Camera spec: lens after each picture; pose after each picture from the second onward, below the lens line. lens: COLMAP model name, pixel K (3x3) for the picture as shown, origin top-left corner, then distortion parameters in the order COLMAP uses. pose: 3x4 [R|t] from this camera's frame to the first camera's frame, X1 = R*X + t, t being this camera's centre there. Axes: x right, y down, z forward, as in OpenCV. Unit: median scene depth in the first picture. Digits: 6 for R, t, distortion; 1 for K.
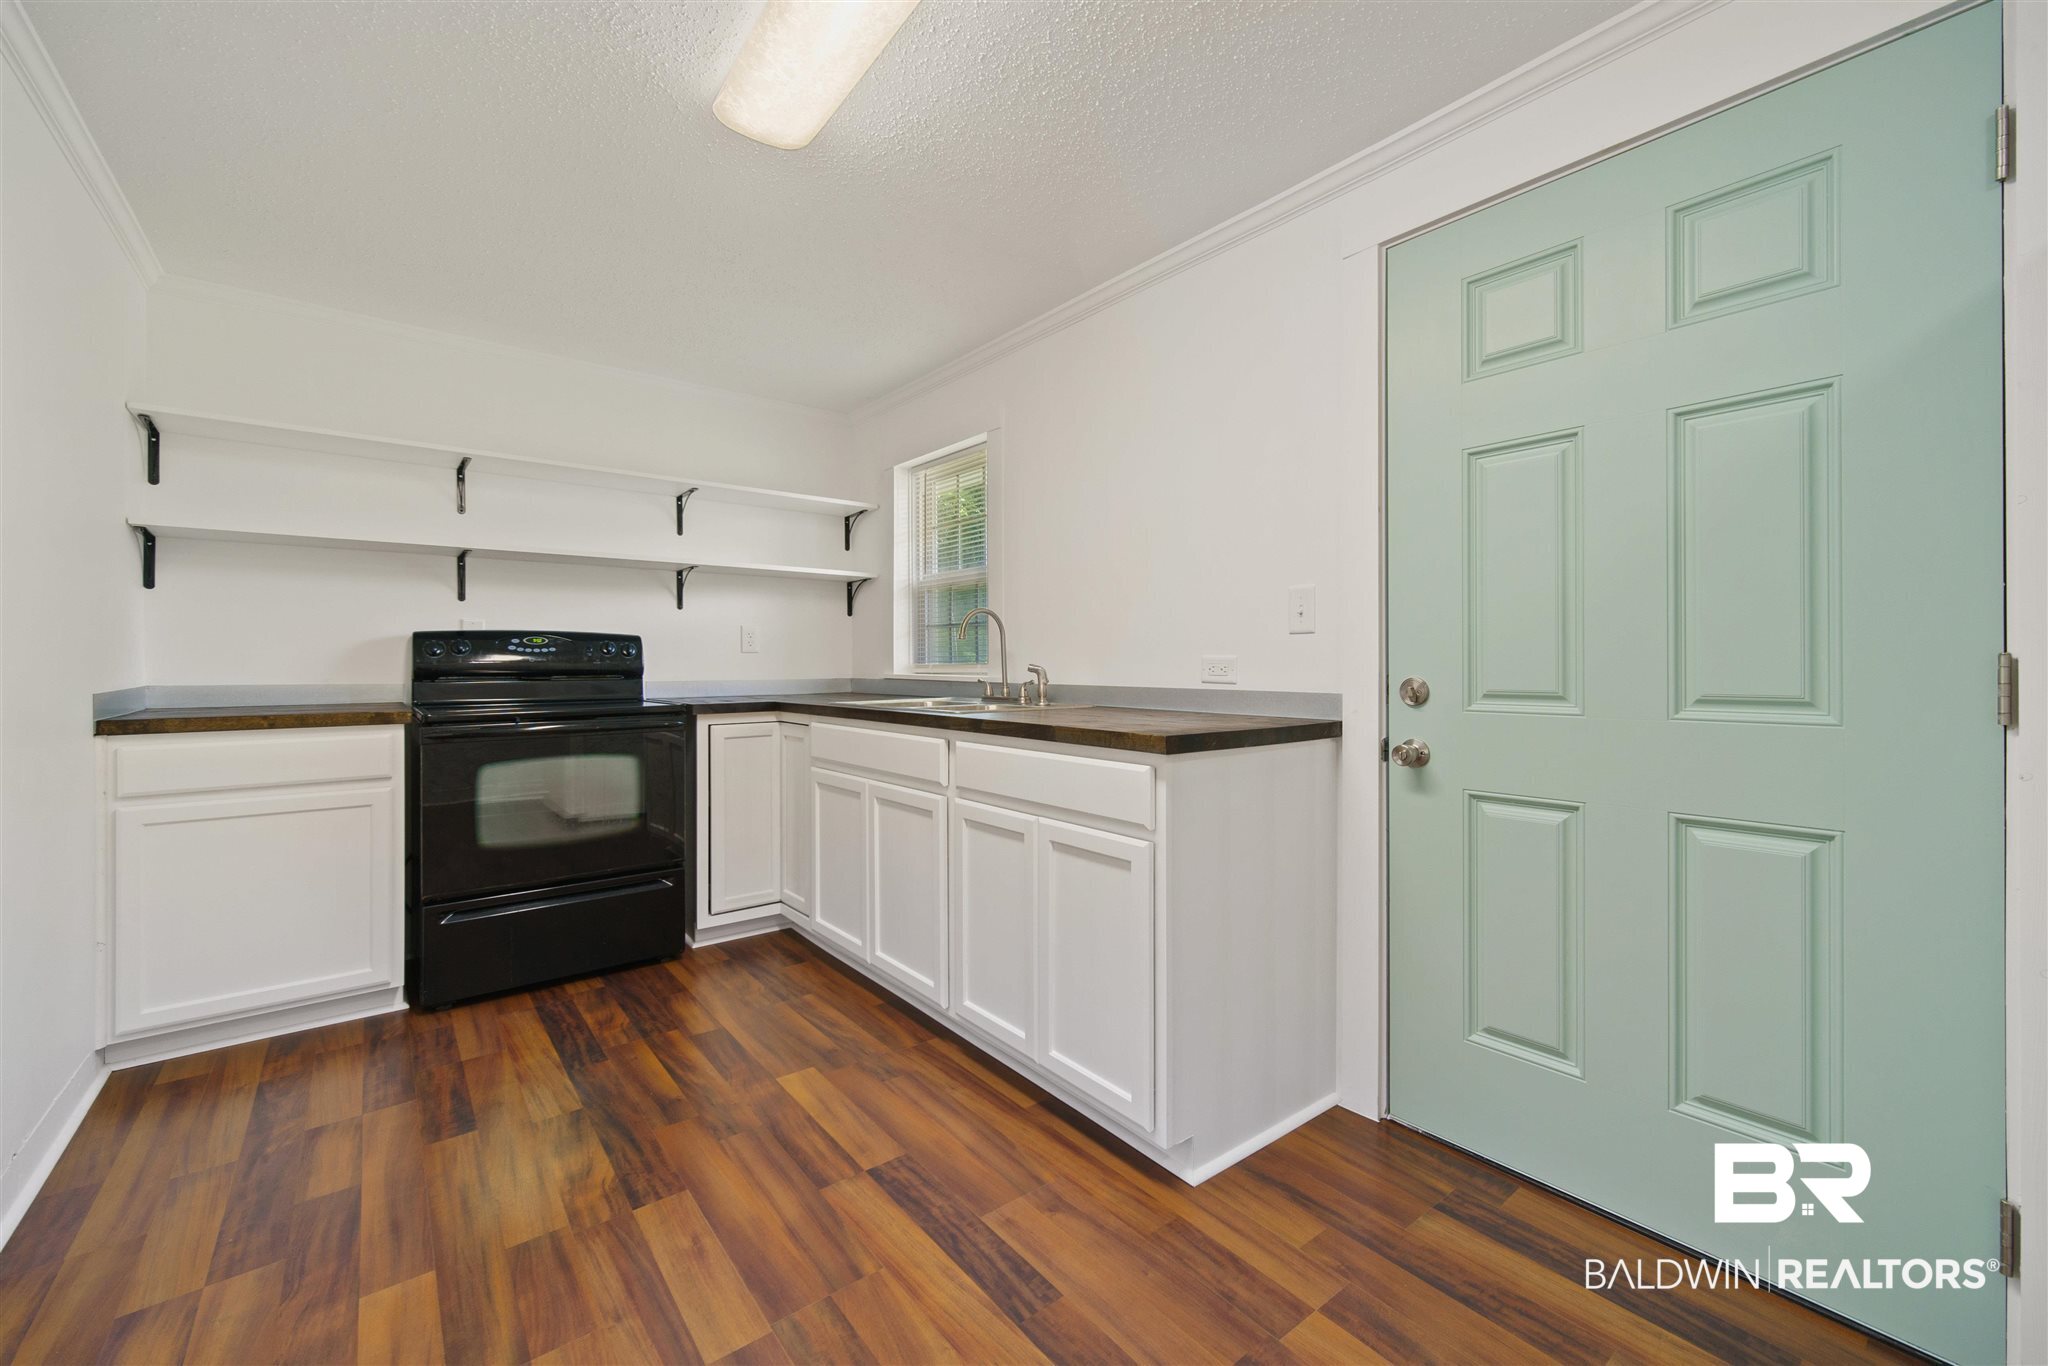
lens RADIAL K [[836.0, 0, 1022.0], [0, 836.0, 674.5], [0, 0, 1]] dist [0.000796, 0.000065]
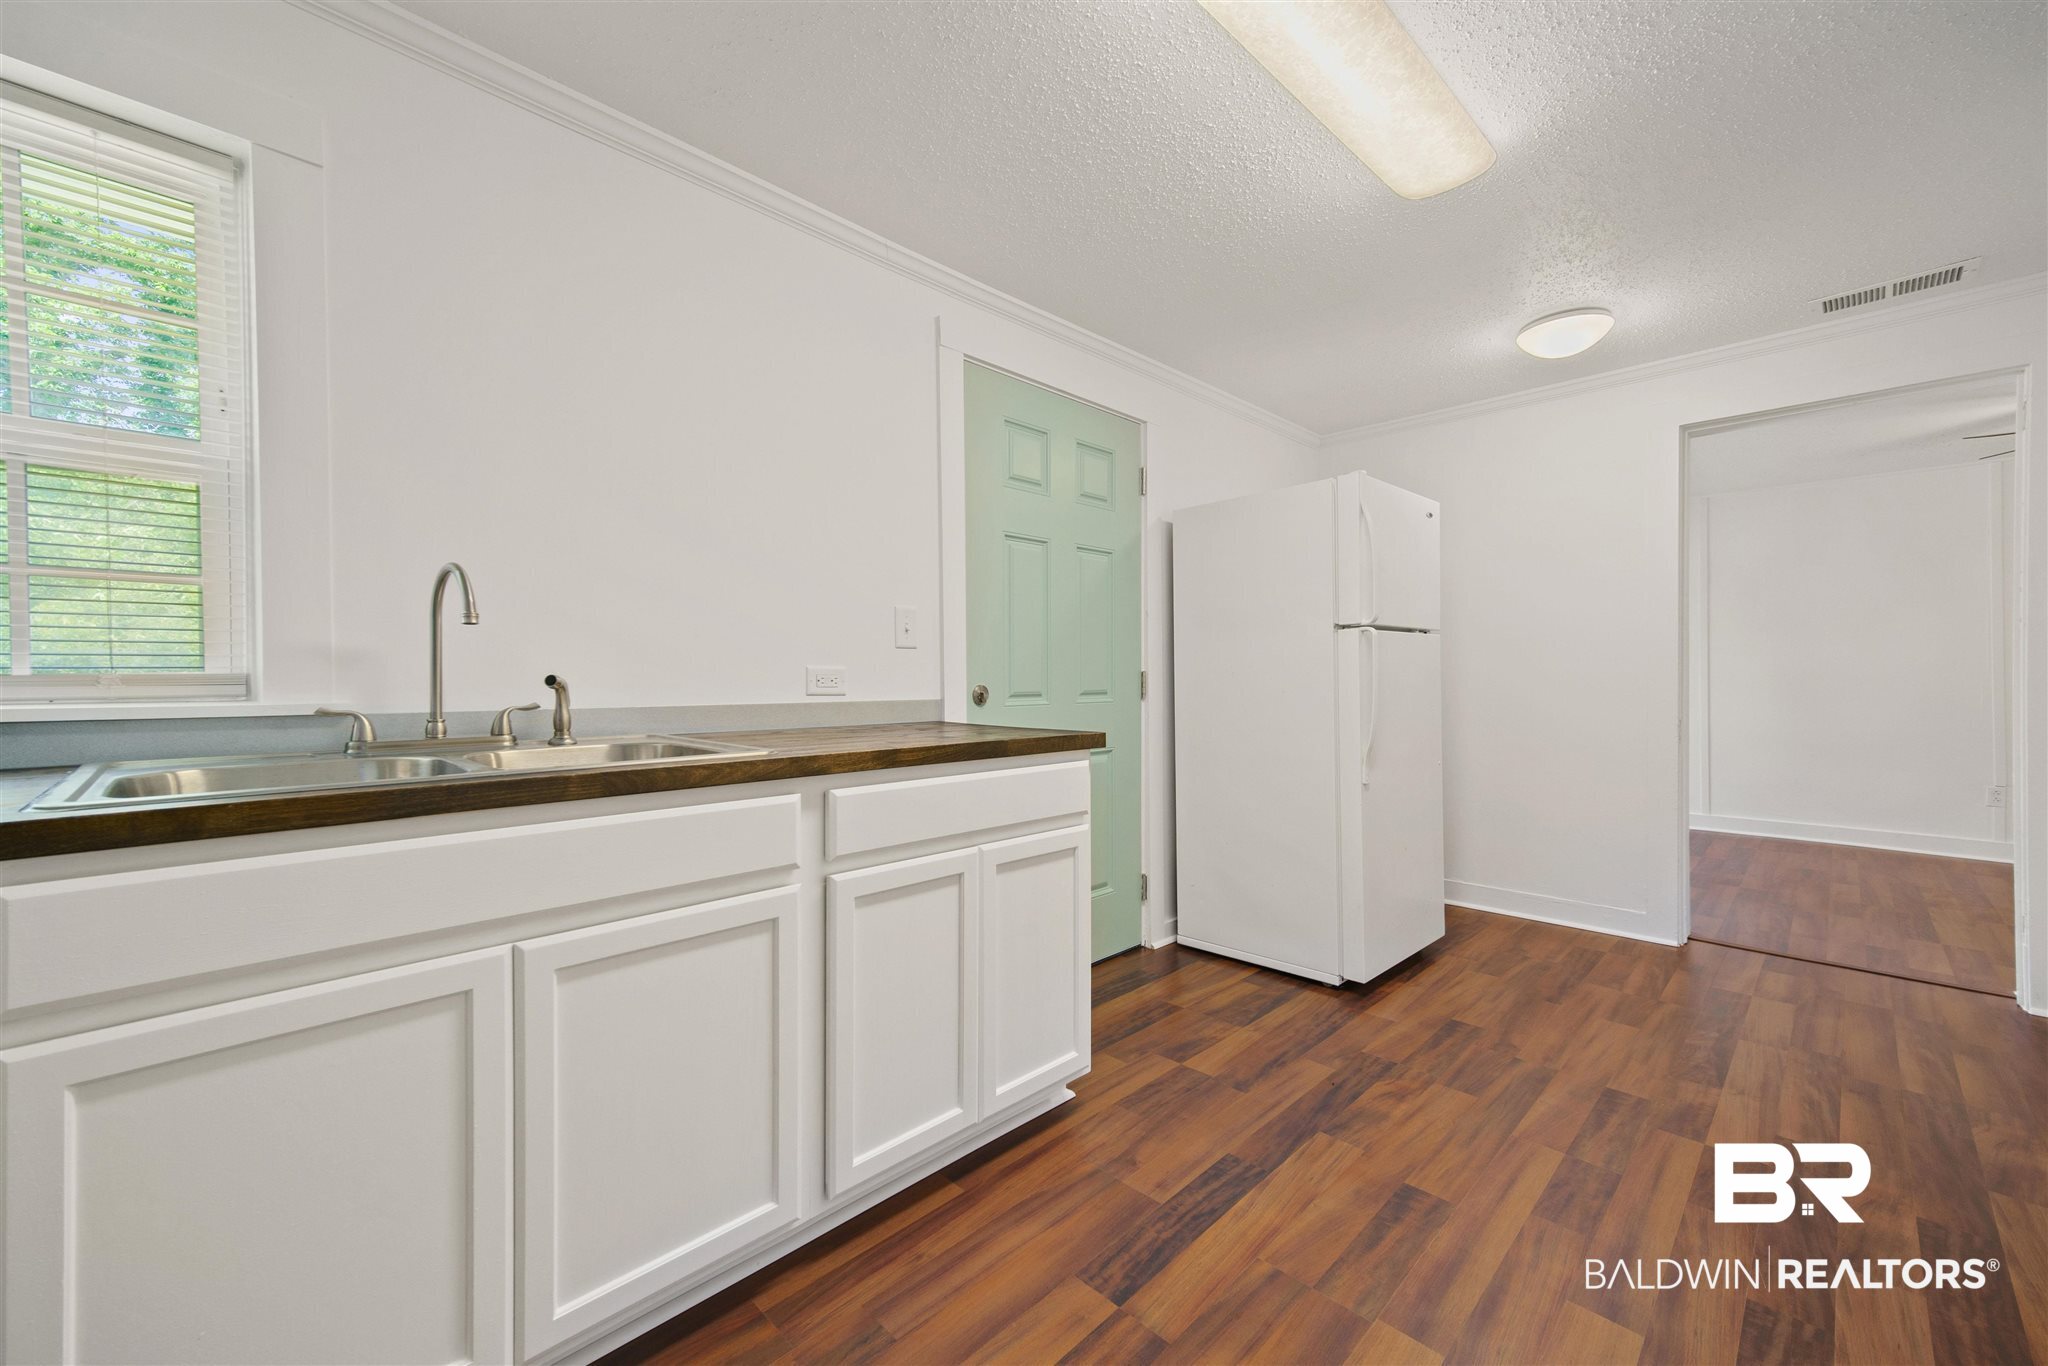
lens RADIAL K [[813.8, 0, 1019.9], [0, 813.8, 684.8], [0, 0, 1]] dist [0.013706, 0.000252]
pose [[-0.120992, -0.012762, 0.992571, -0.717577], [0.015266, 0.999775, 0.014715, -0.012065], [-0.992536, 0.016933, -0.120770, 0.892141]]
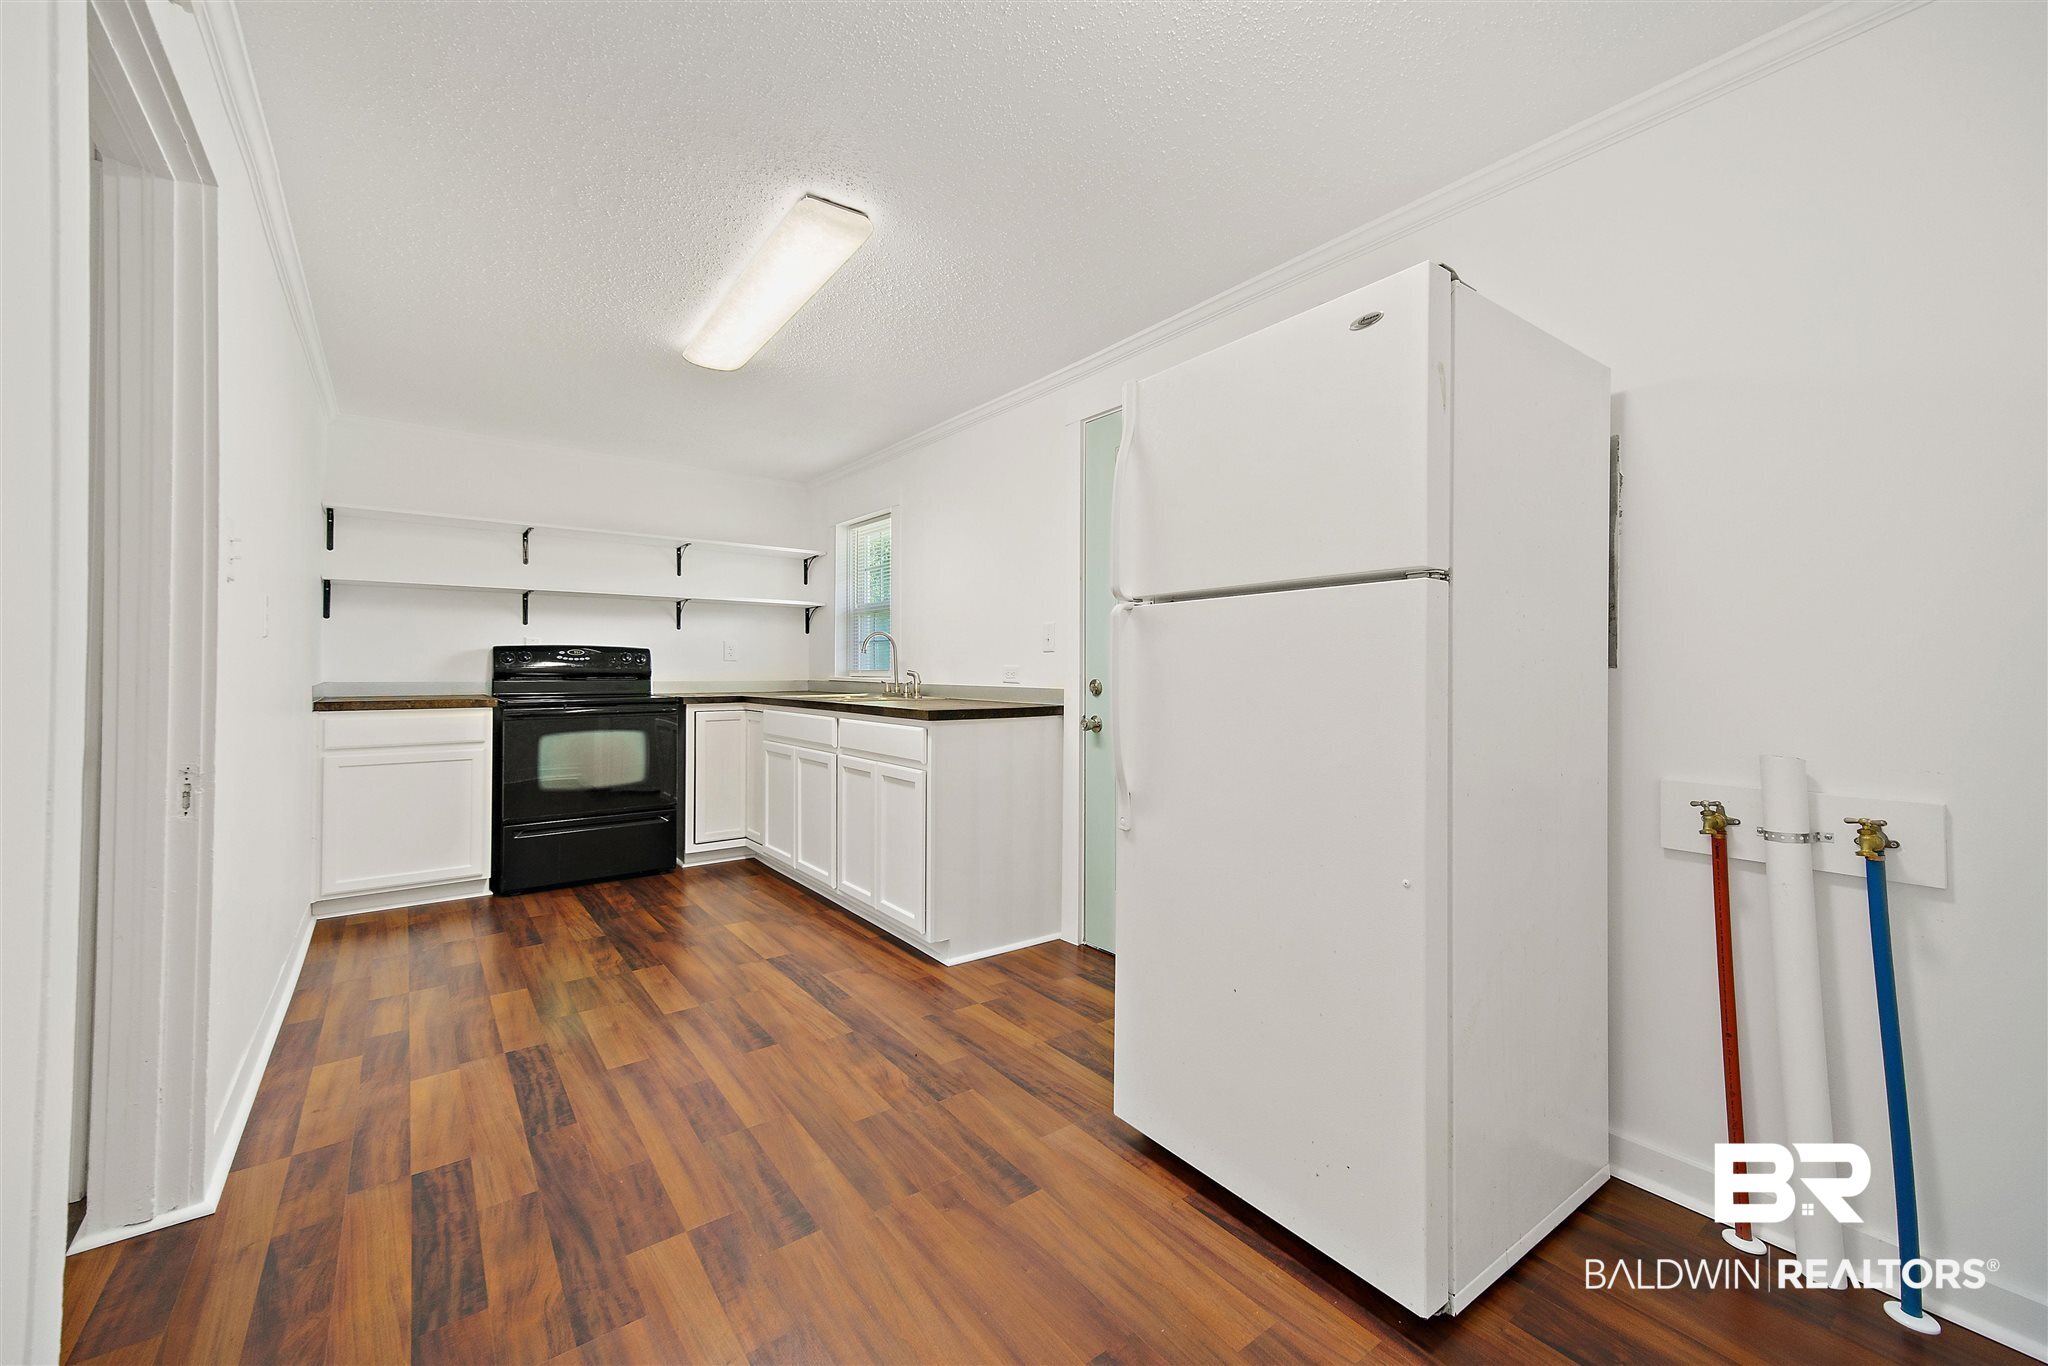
lens RADIAL K [[832.1, 0, 1029.4], [0, 832.1, 673.8], [0, 0, 1]] dist [0.002525, 0.000097]
pose [[0.999850, 0.004254, -0.016810, 0.296771], [-0.004389, 0.999959, -0.007965, 0.005675], [0.016775, 0.008038, 0.999827, -0.558036]]
